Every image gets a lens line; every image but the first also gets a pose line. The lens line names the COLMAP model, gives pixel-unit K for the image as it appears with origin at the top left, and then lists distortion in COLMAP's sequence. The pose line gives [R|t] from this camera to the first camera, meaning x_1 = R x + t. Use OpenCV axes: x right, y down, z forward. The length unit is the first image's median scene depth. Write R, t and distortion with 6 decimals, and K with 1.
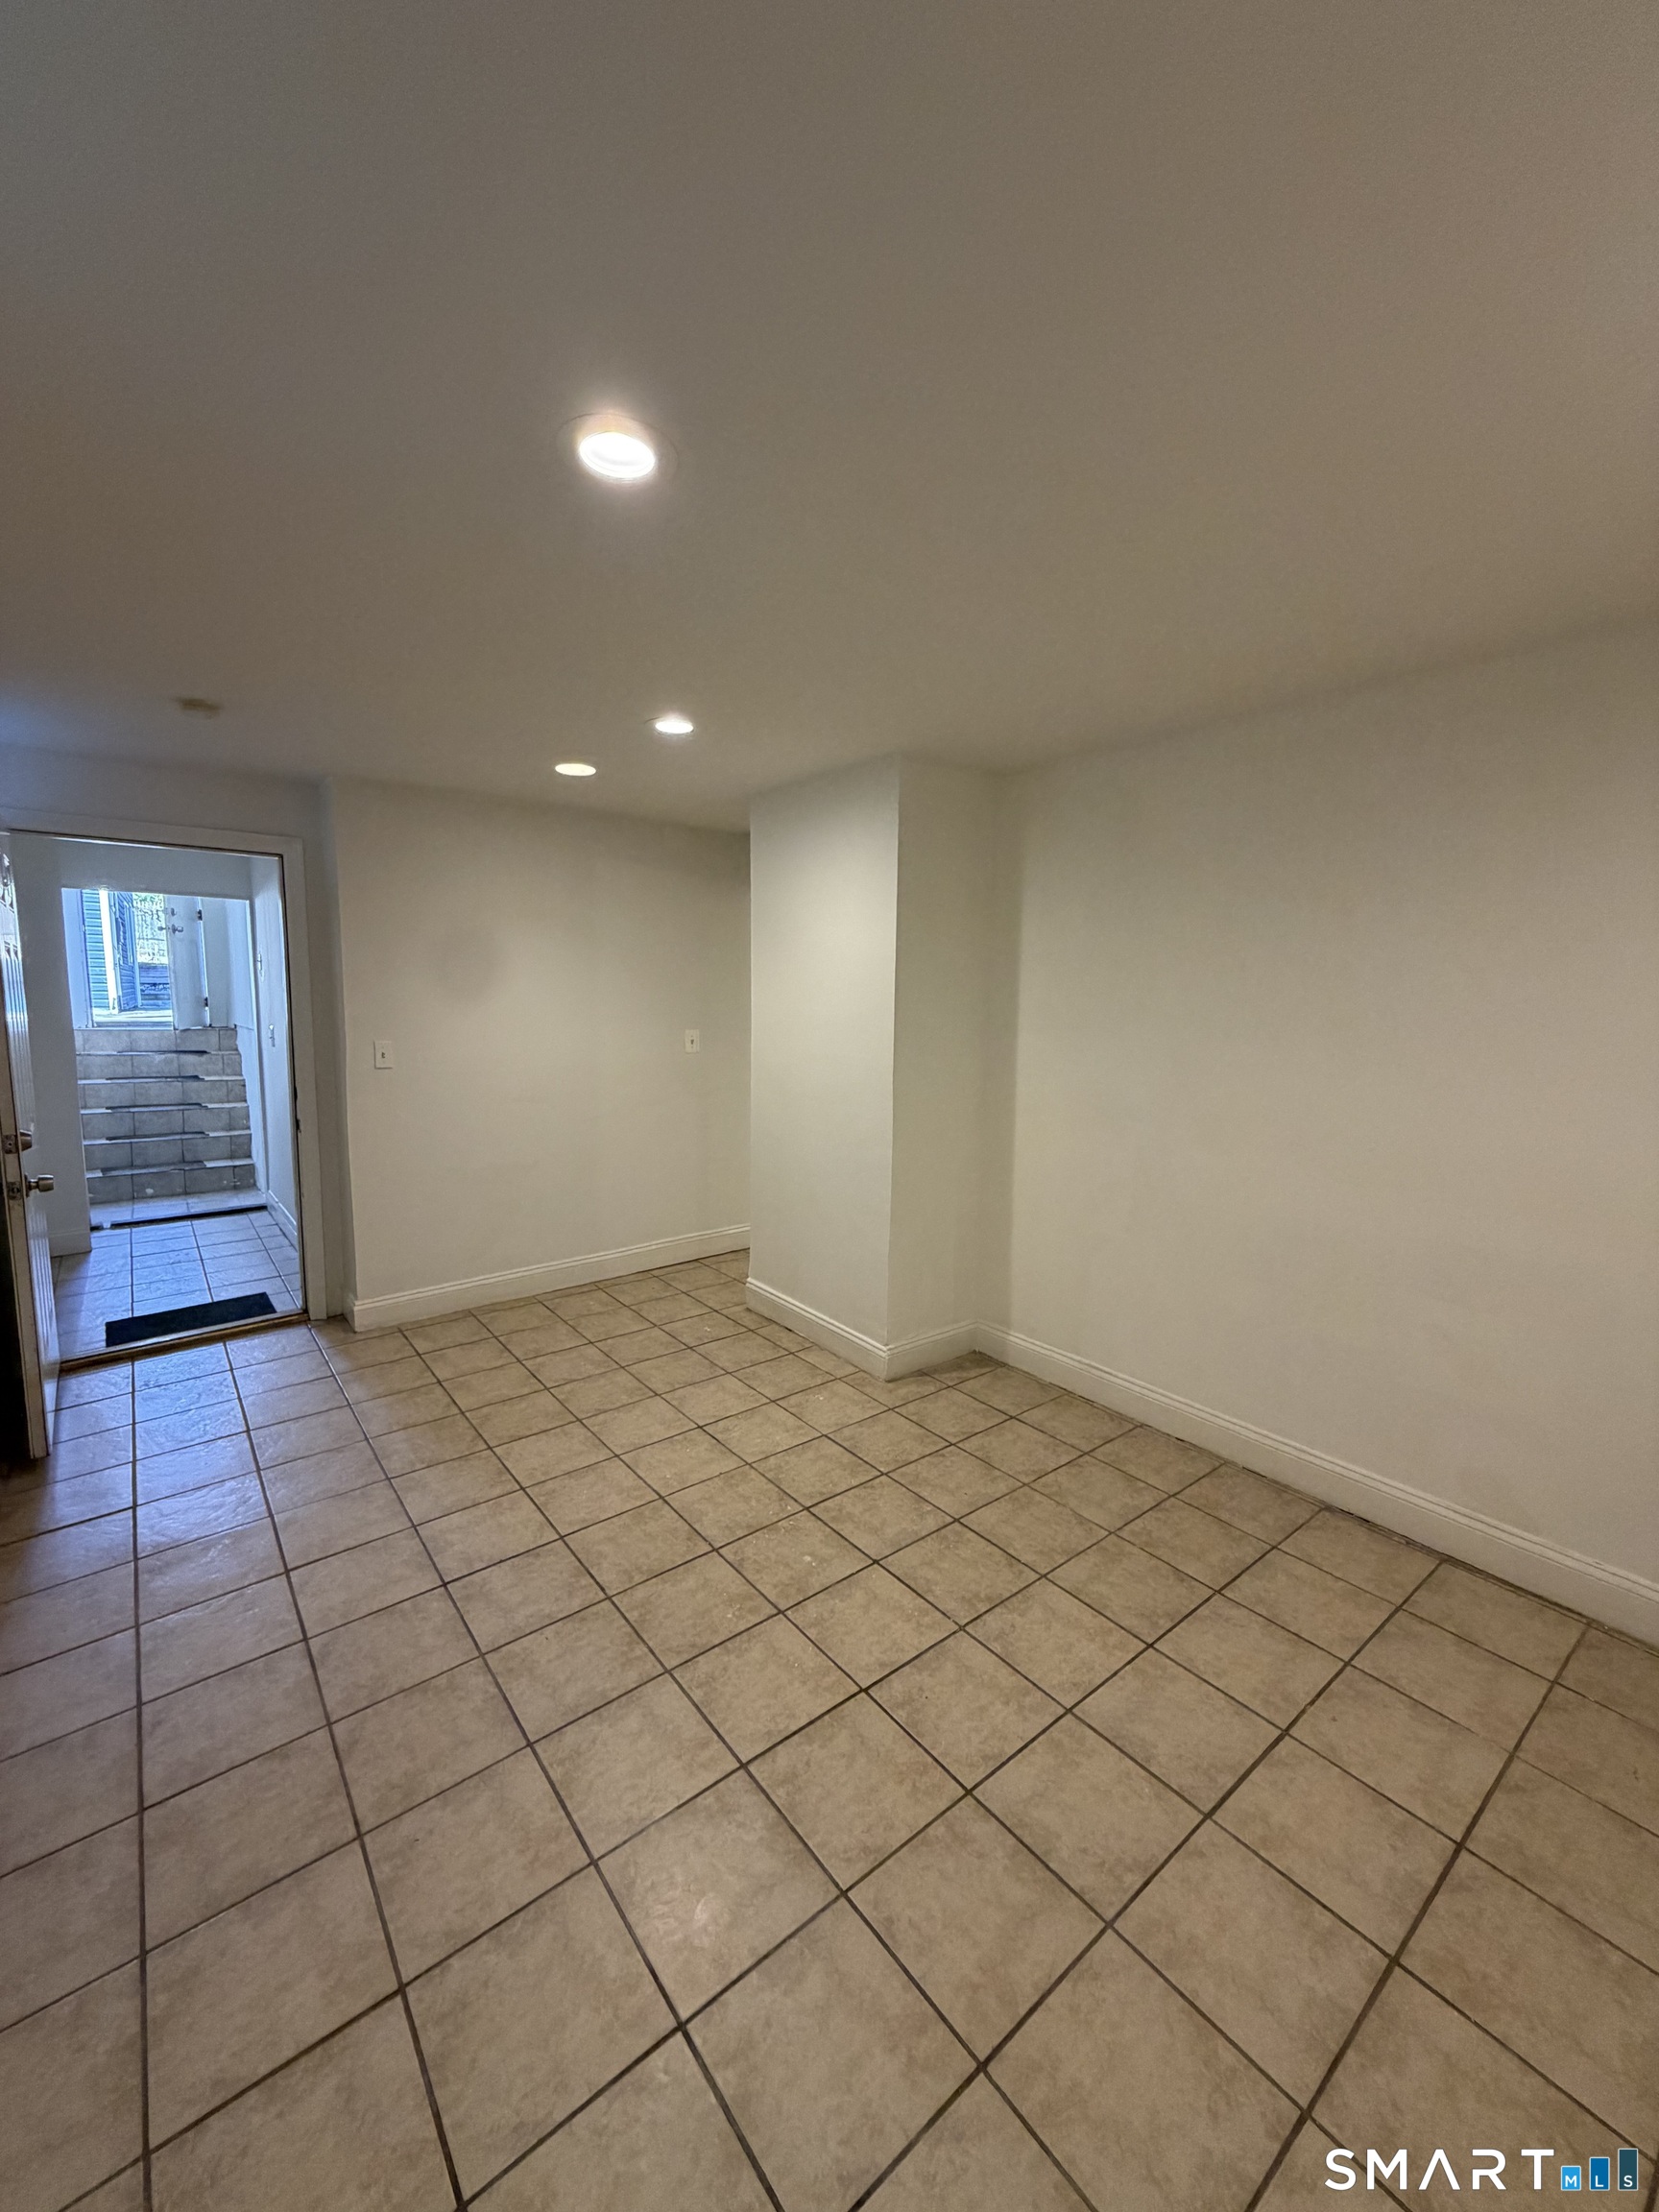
lens RADIAL K [[880.6, 0, 830.6], [0, 880.6, 1087.0], [0, 0, 1]] dist [0.007141, -0.000600]
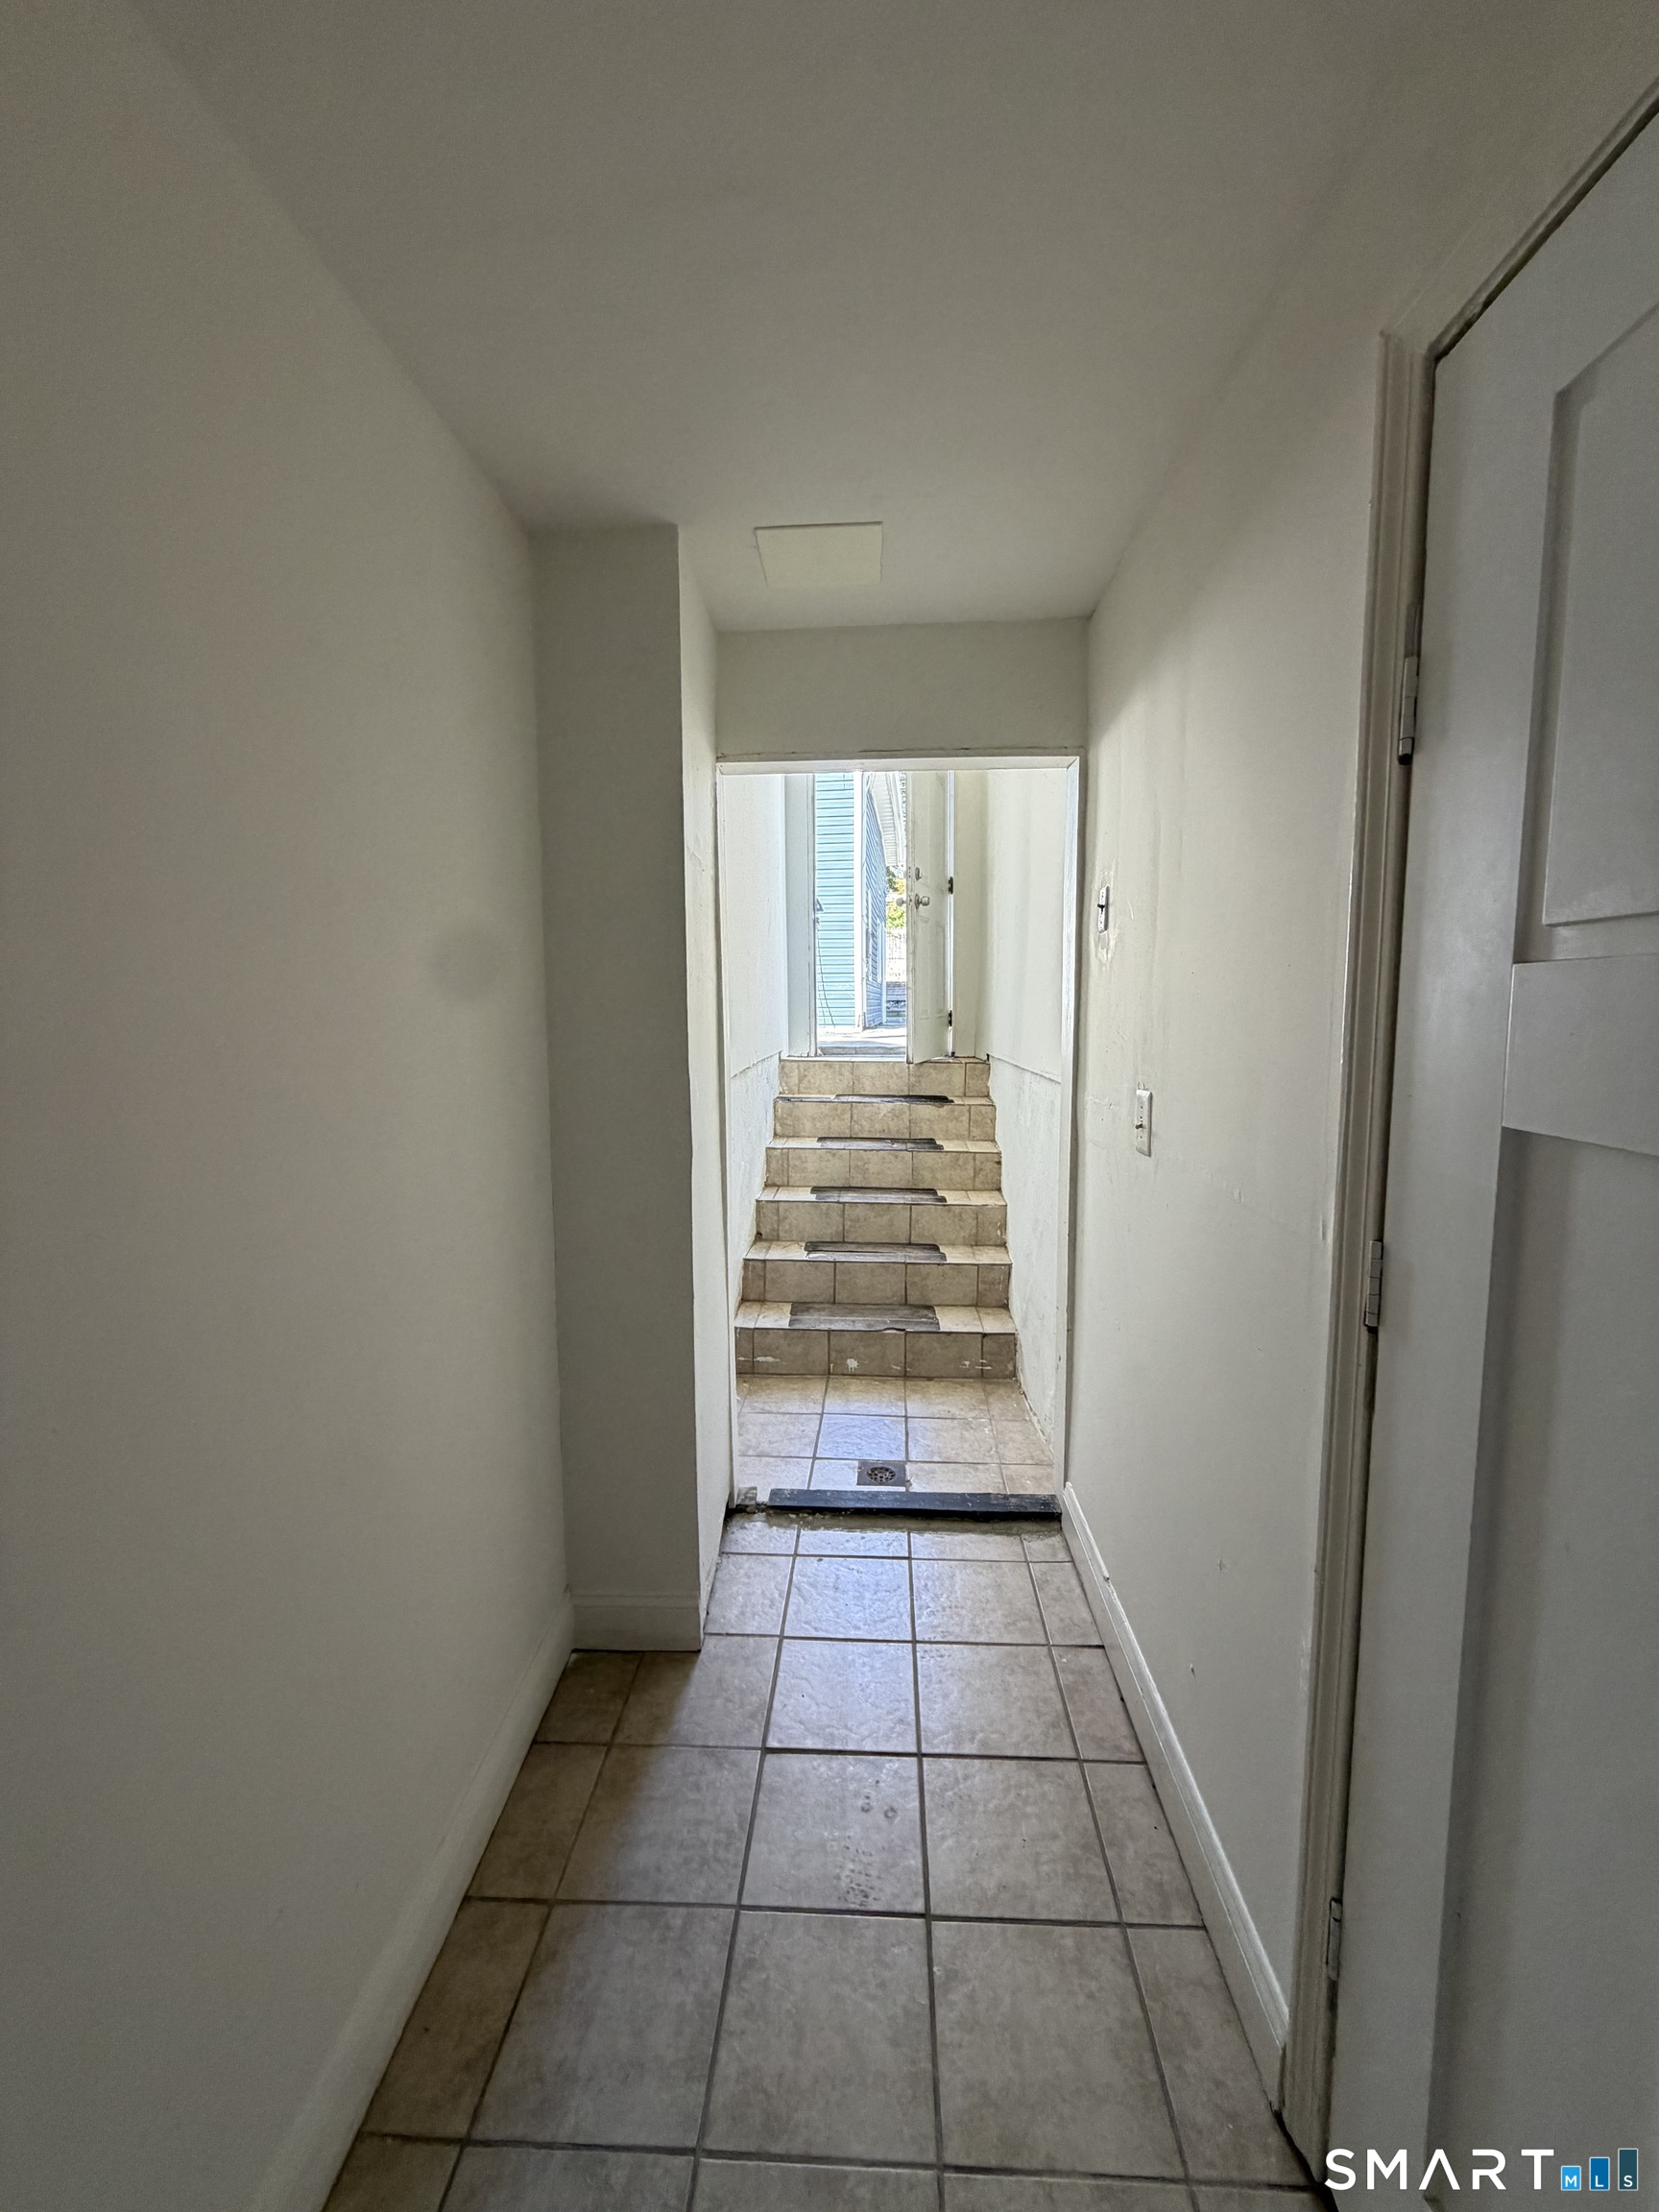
lens RADIAL K [[880.6, 0, 829.7], [0, 880.6, 1097.4], [0, 0, 1]] dist [0.007141, -0.000600]
pose [[0.745554, 0.055546, -0.664126, -0.187292], [-0.059744, 0.998079, 0.016408, -0.023919], [0.663761, 0.027445, 0.747441, 0.253314]]
